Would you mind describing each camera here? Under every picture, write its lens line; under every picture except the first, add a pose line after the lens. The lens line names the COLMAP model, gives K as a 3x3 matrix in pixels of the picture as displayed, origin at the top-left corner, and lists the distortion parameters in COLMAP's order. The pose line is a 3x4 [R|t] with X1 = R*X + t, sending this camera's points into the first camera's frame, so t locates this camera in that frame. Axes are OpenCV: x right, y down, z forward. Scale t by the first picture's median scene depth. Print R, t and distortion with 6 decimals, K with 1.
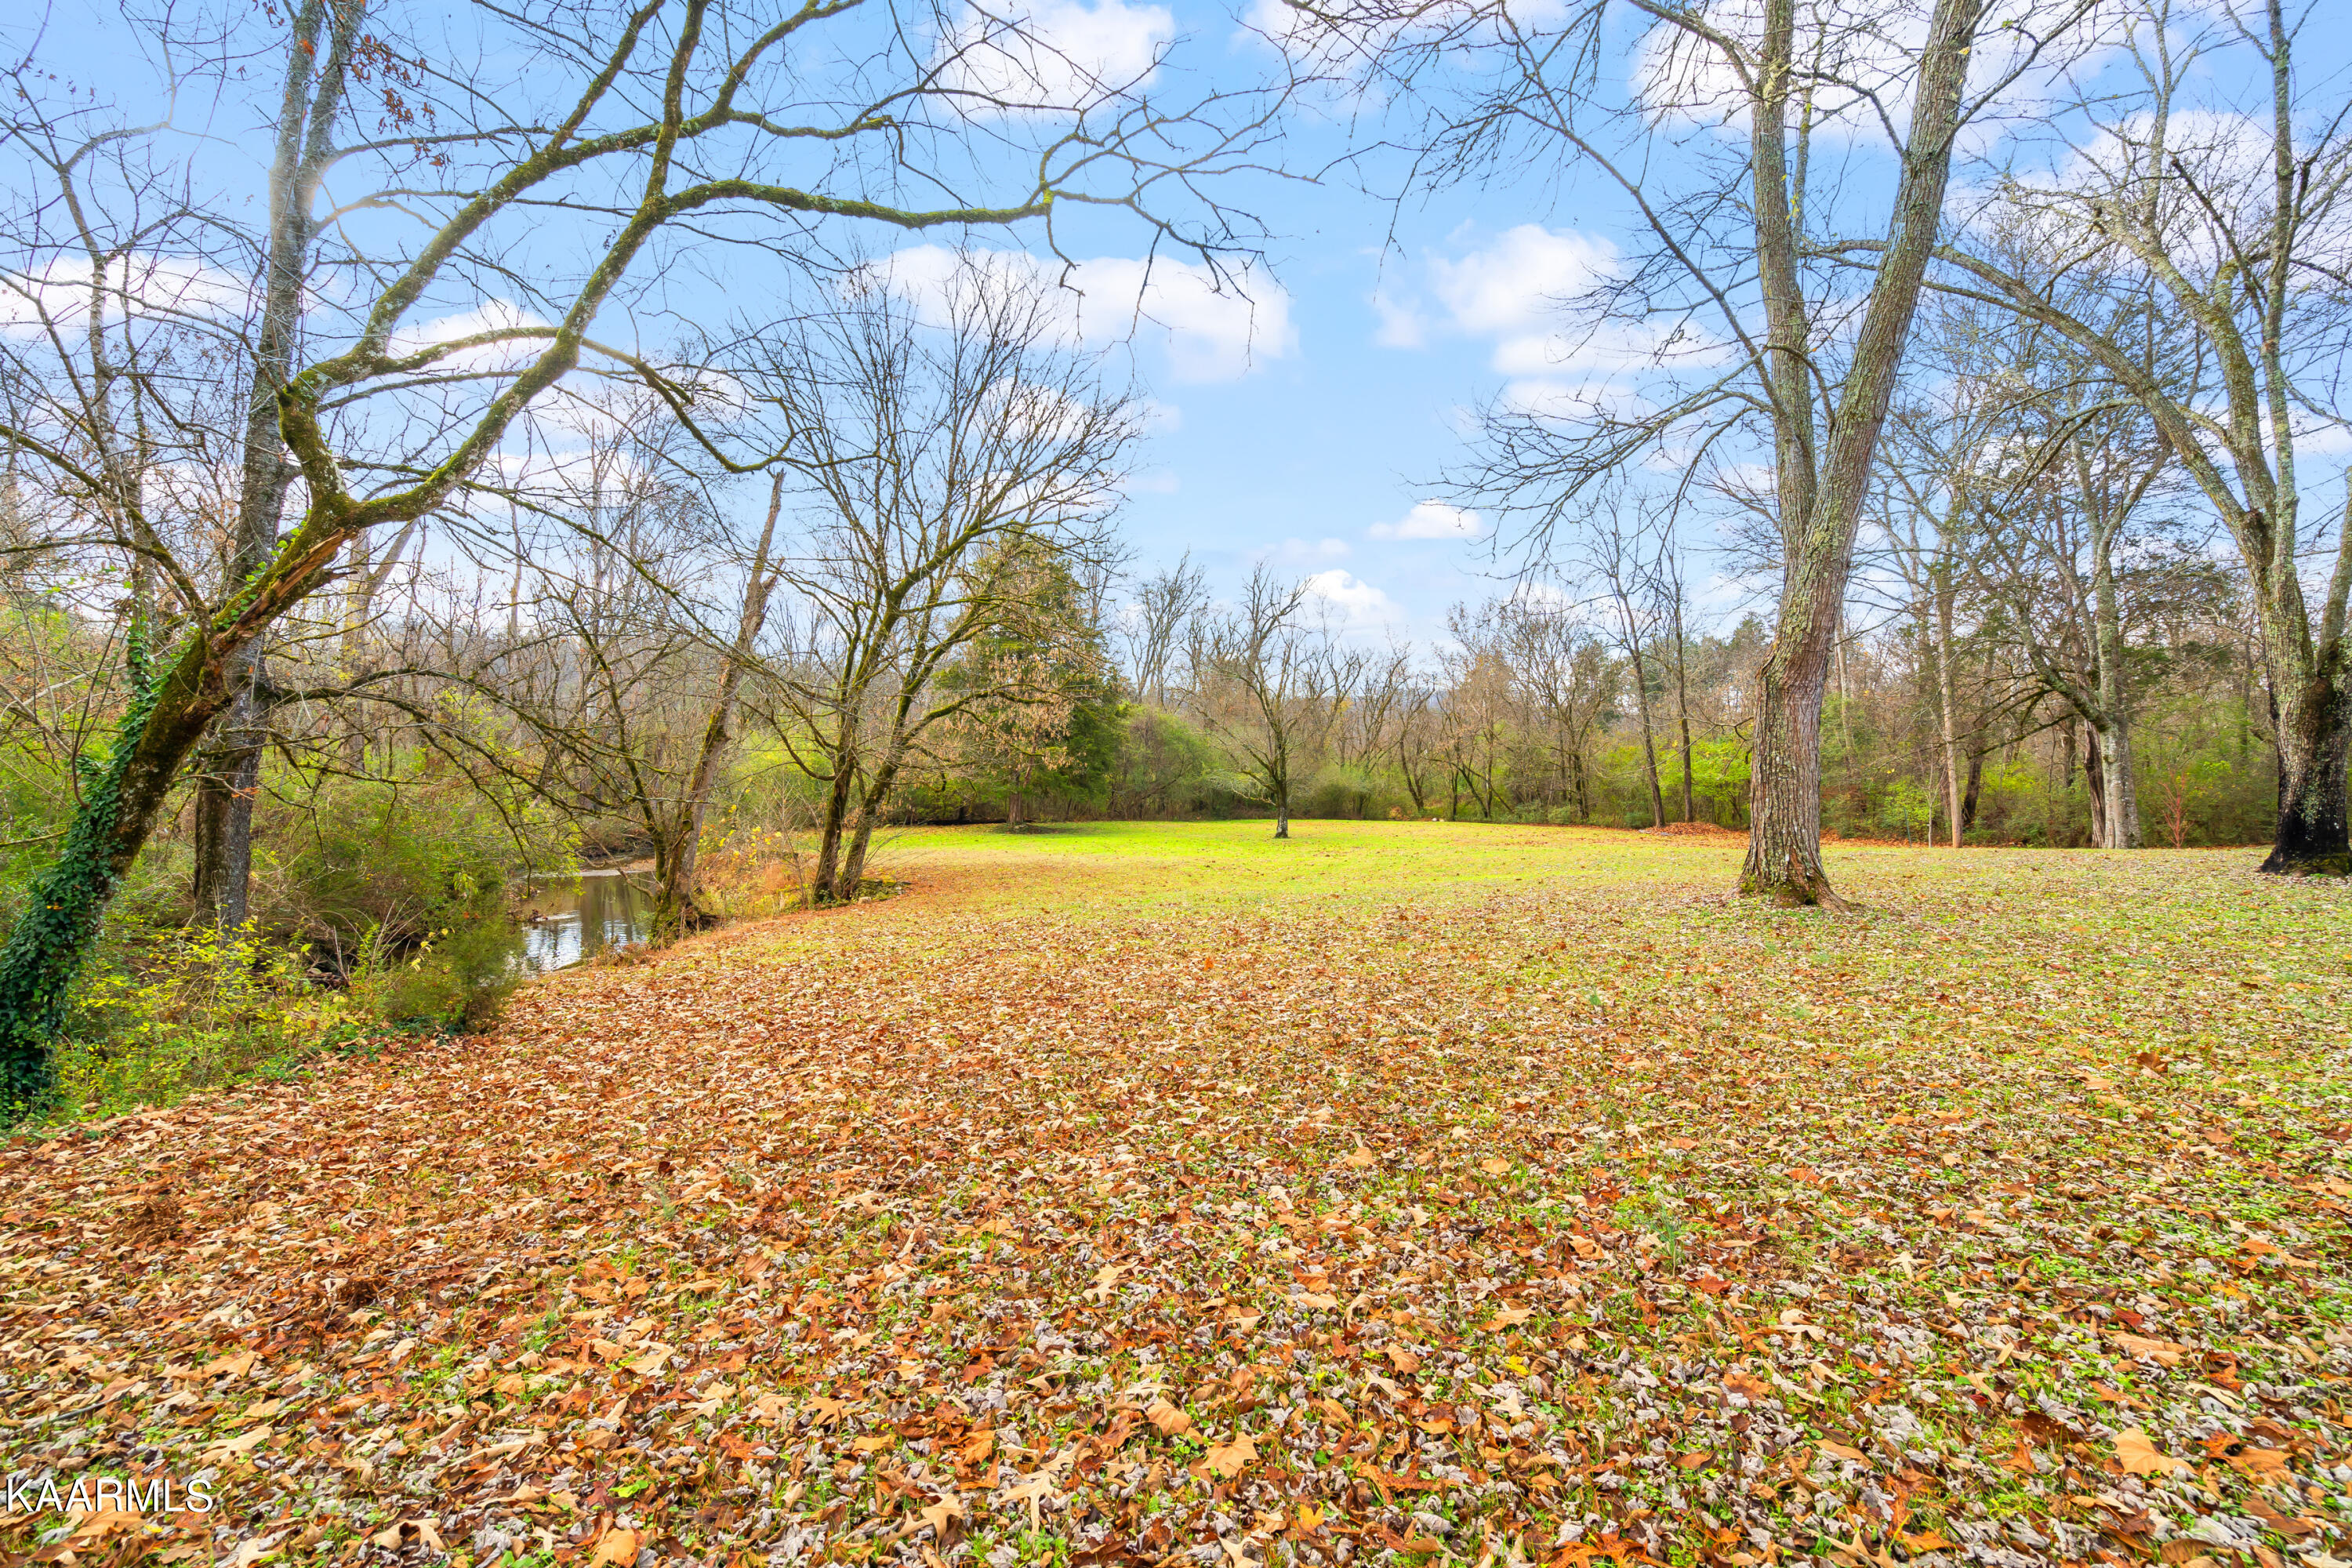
lens RADIAL K [[1072.1, 0, 1182.1], [0, 1072.1, 781.7], [0, 0, 1]] dist [-0.003596, 0.001158]
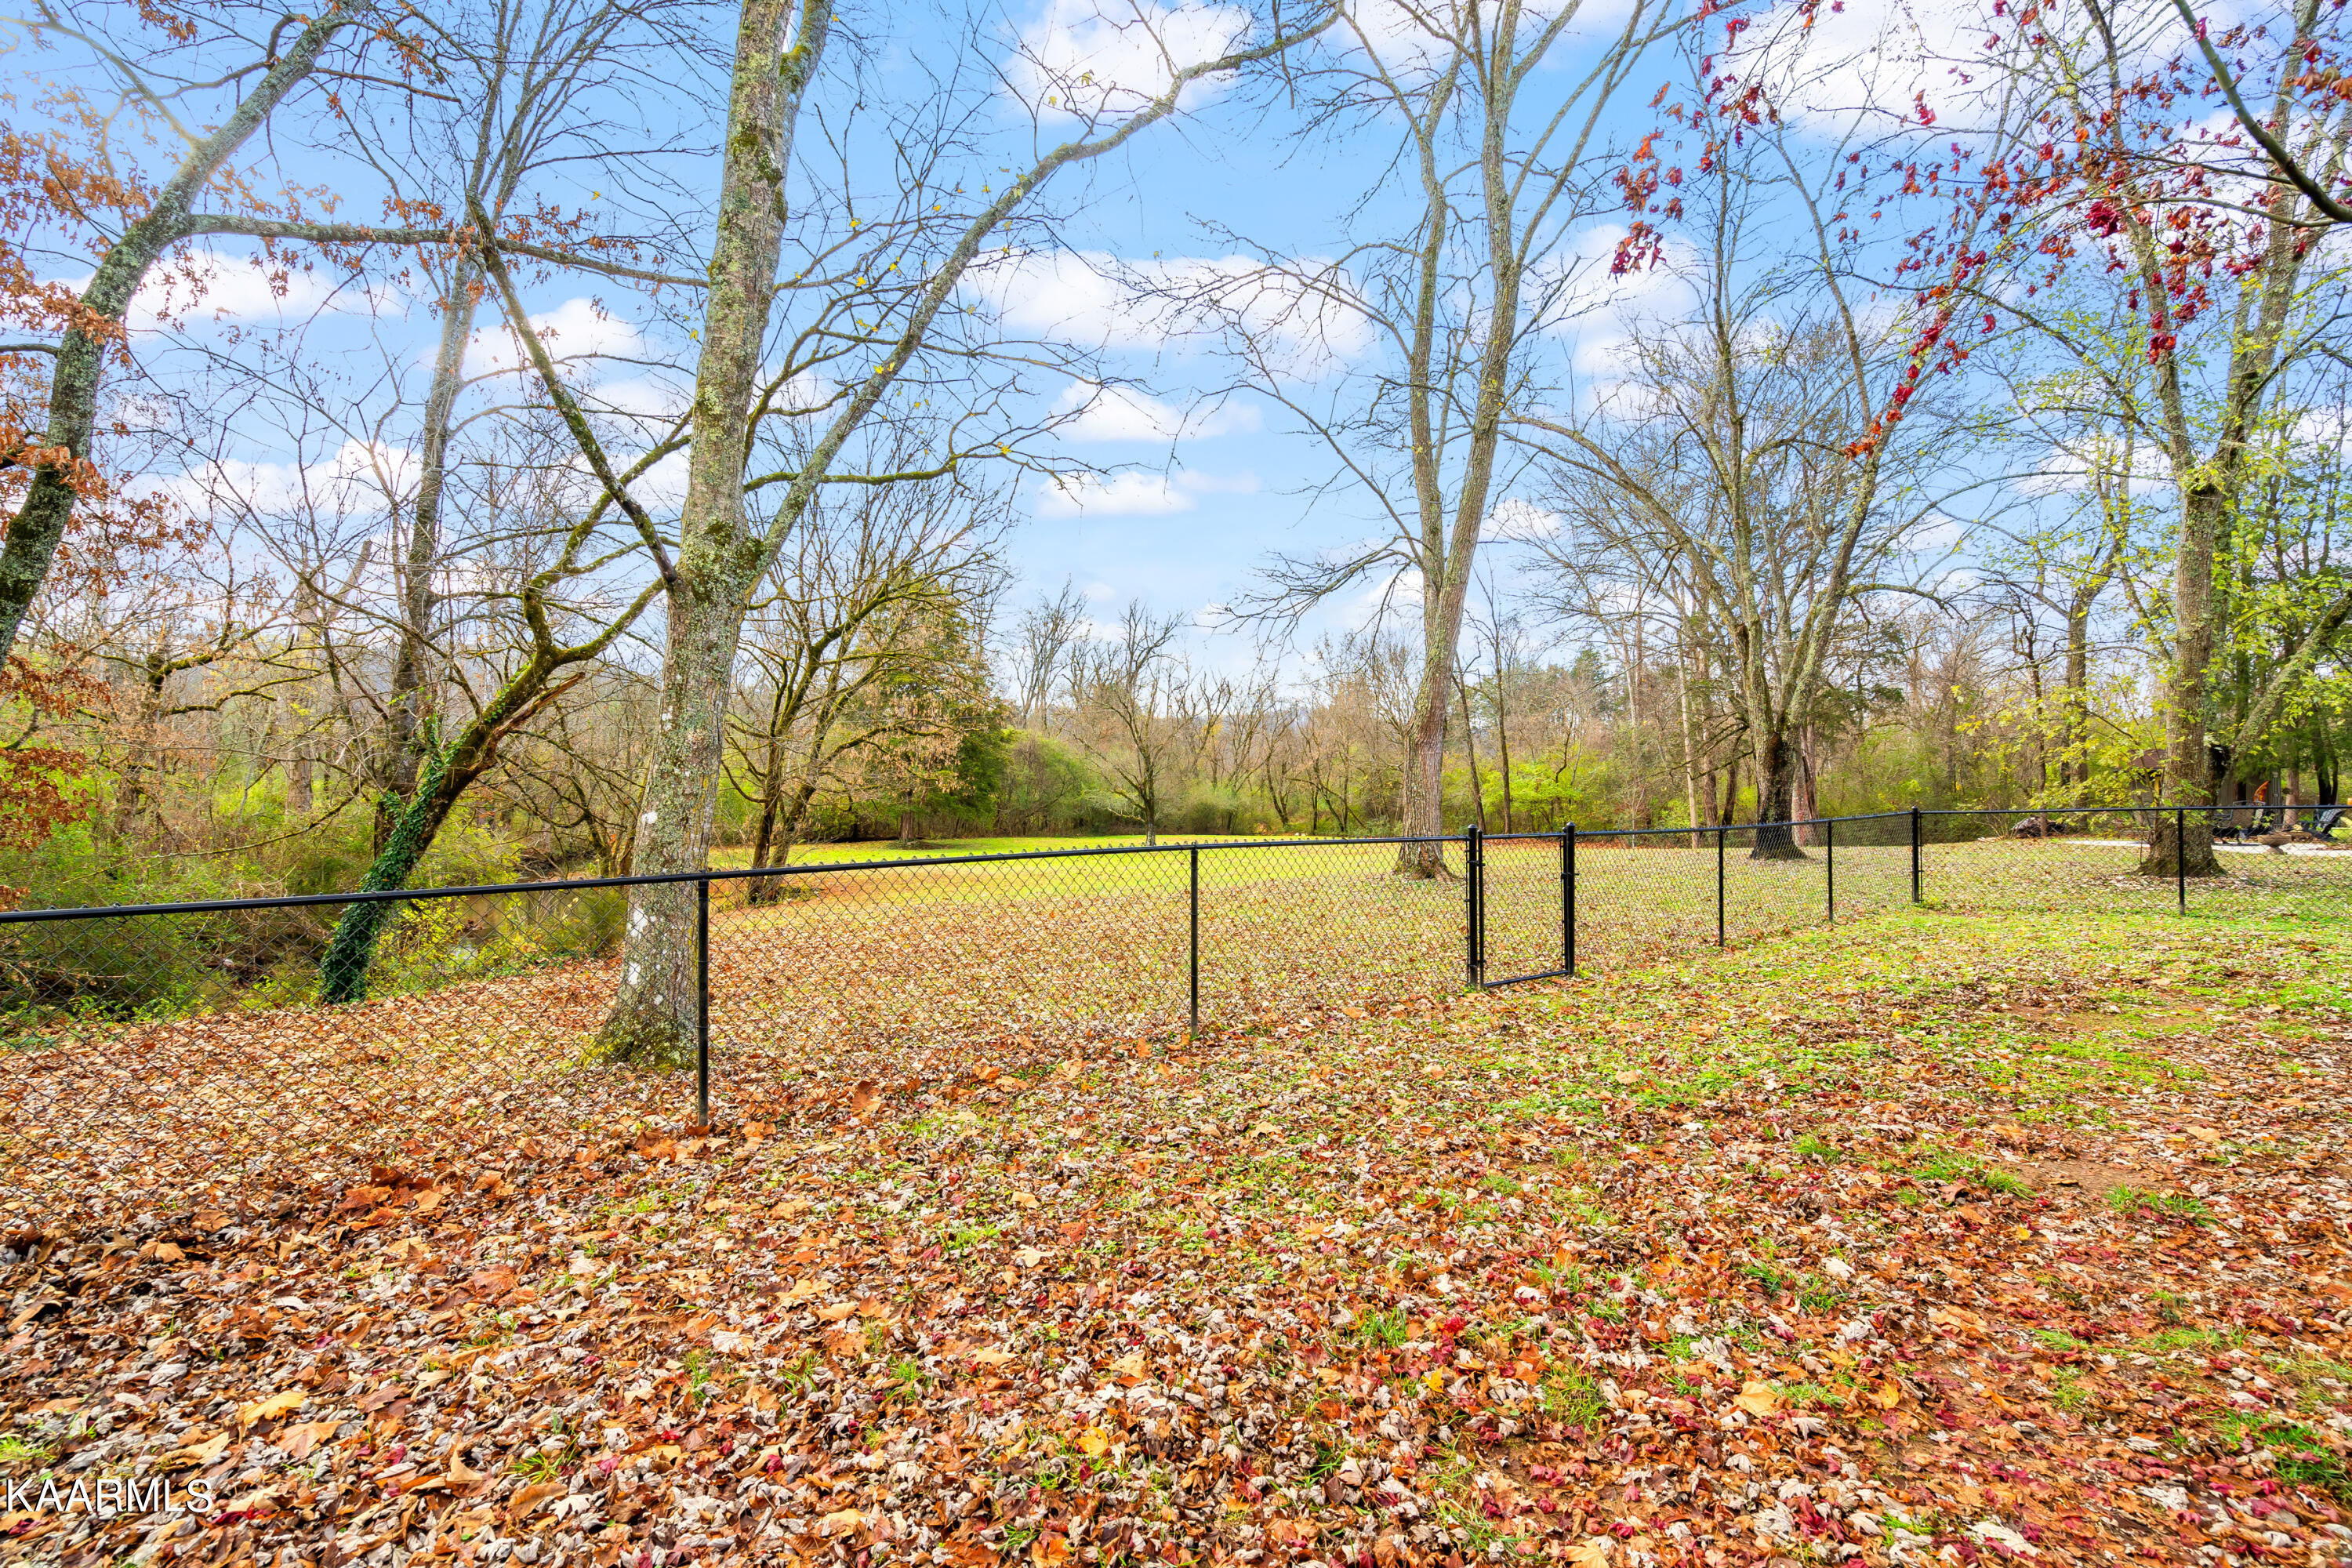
lens RADIAL K [[1072.1, 0, 1163.3], [0, 1072.1, 790.5], [0, 0, 1]] dist [-0.003596, 0.001158]
pose [[0.996173, -0.003816, 0.087321, 0.008480], [0.004570, 0.999954, -0.008440, -0.001096], [-0.087284, 0.008807, 0.996145, -0.110803]]
